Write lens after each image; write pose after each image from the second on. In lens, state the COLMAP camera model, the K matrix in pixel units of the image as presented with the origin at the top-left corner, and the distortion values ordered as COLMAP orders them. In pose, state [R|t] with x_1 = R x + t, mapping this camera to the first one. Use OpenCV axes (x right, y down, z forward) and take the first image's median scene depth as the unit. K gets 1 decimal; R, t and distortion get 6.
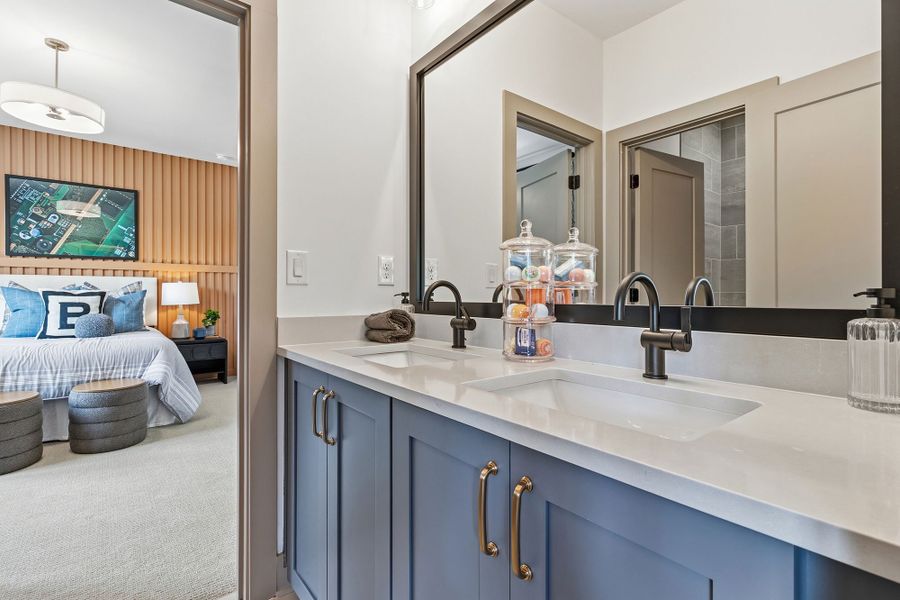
lens RADIAL K [[417.8, 0, 448.0], [0, 417.8, 296.8], [0, 0, 1]] dist [0.001792, 0.000163]
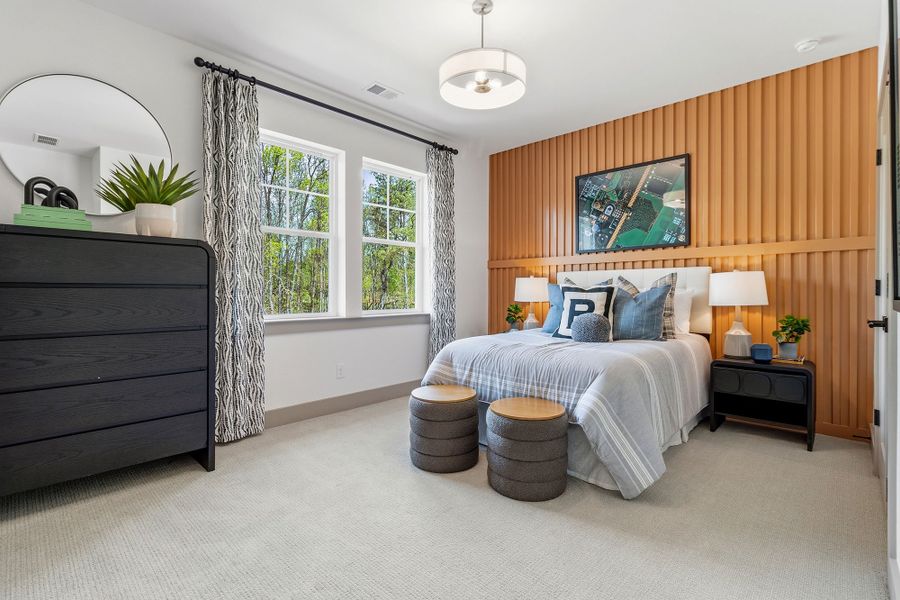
lens RADIAL K [[417.8, 0, 447.4], [0, 417.8, 291.5], [0, 0, 1]] dist [0.001792, 0.000163]
pose [[0.113558, 0.000760, -0.993531, -0.040407], [-0.002852, 0.999996, 0.000439, -0.002565], [0.993527, 0.002784, 0.113560, 0.533935]]
